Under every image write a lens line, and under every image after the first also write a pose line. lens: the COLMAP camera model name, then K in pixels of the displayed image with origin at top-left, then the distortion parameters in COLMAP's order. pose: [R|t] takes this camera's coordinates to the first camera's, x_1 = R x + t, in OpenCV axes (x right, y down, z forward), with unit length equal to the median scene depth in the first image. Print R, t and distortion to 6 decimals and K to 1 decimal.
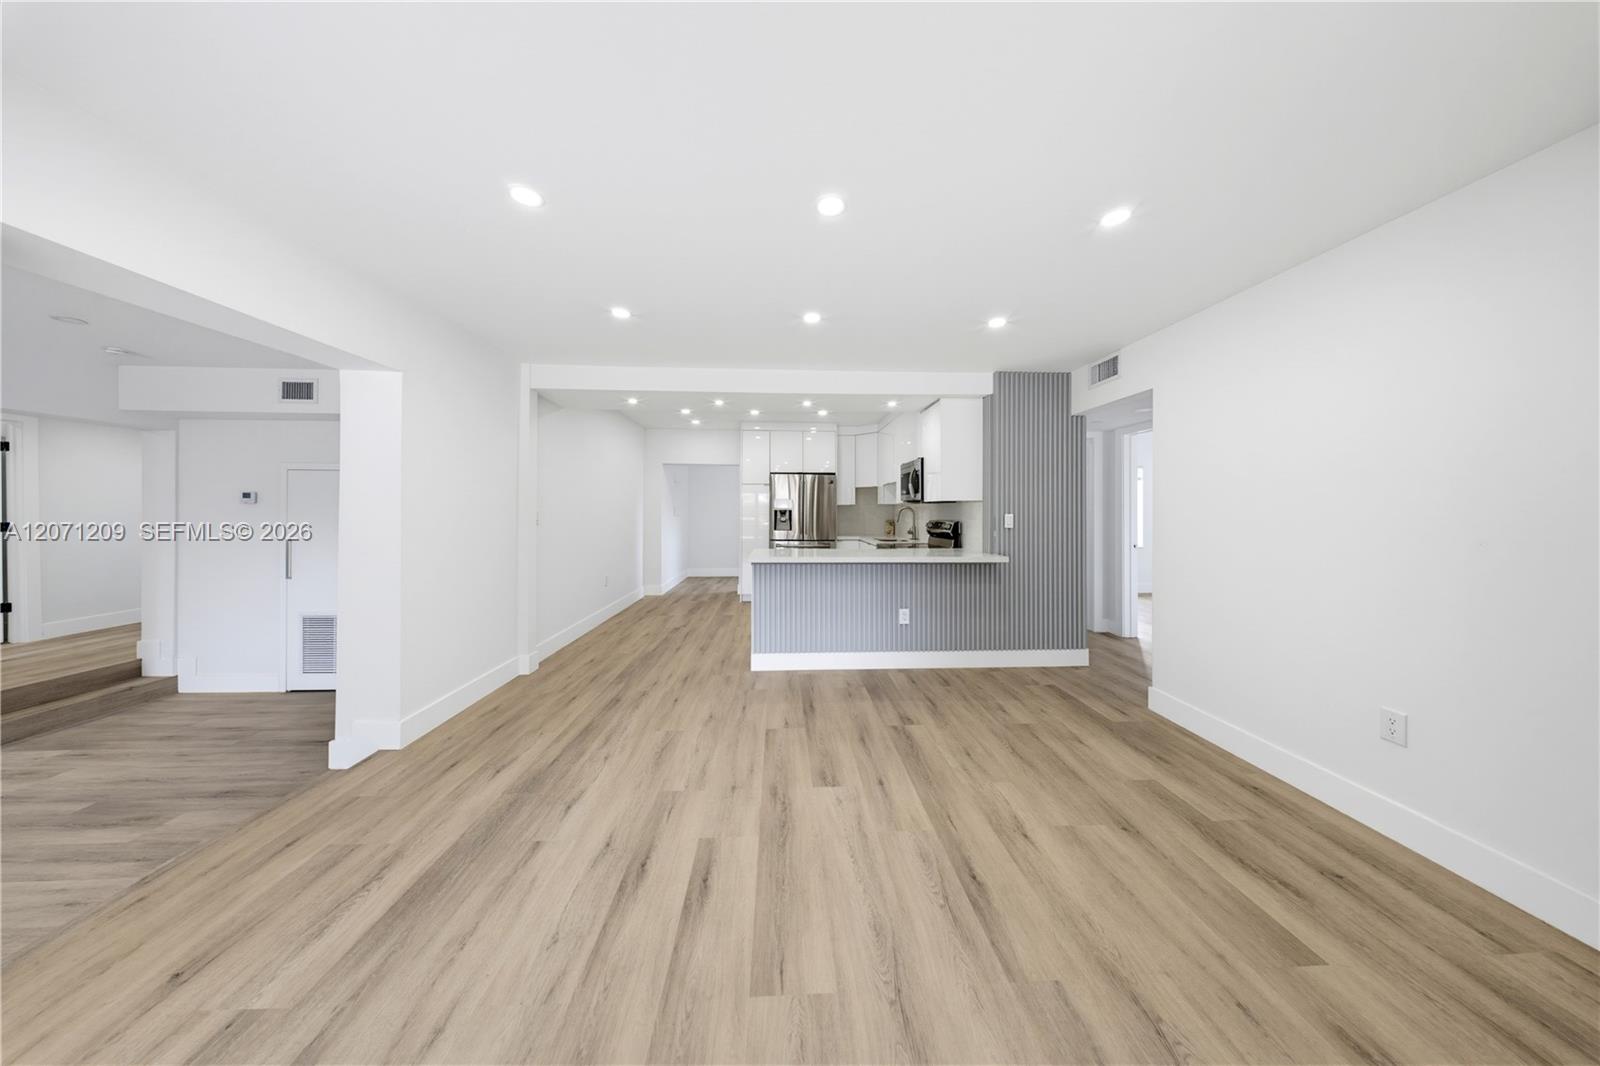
lens RADIAL K [[469.6, 0, 805.4], [0, 469.6, 507.7], [0, 0, 1]] dist [0.000853, -0.001835]
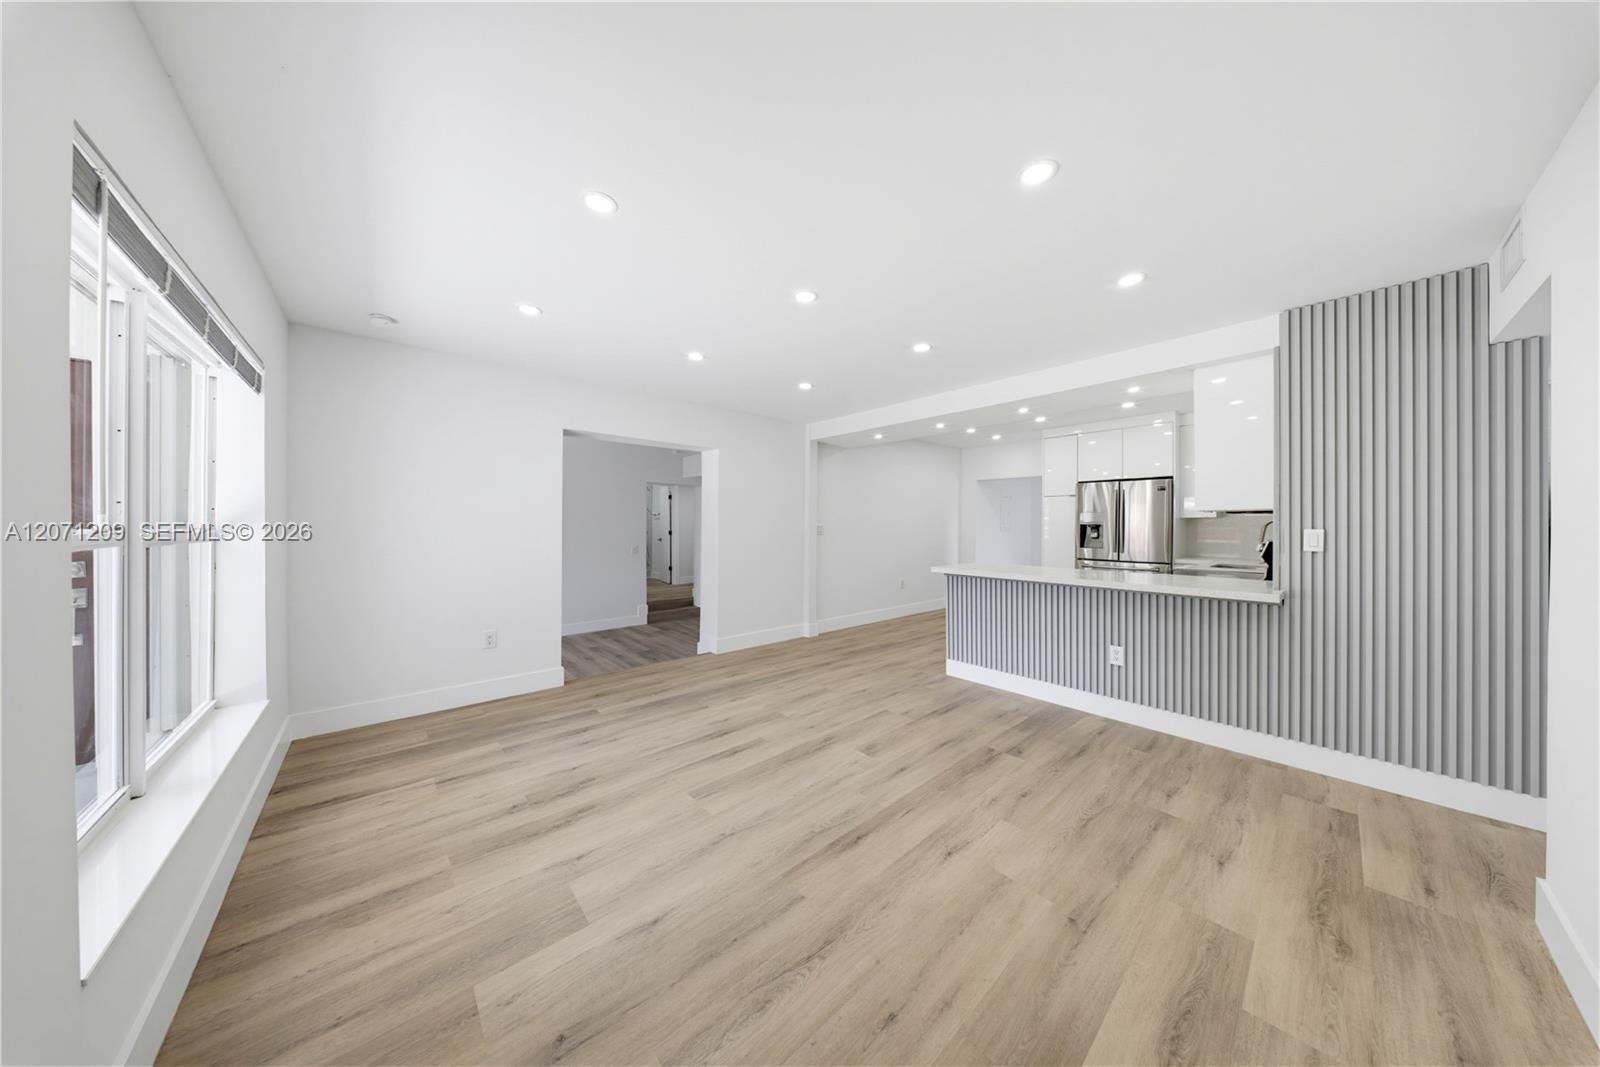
lens RADIAL K [[475.5, 0, 803.6], [0, 475.5, 525.2], [0, 0, 1]] dist [-0.000626, -0.002217]
pose [[0.620880, -0.001276, -0.783905, 0.692719], [0.004250, 0.999989, 0.001739, 0.004128], [0.783894, -0.004412, 0.620879, 0.093981]]
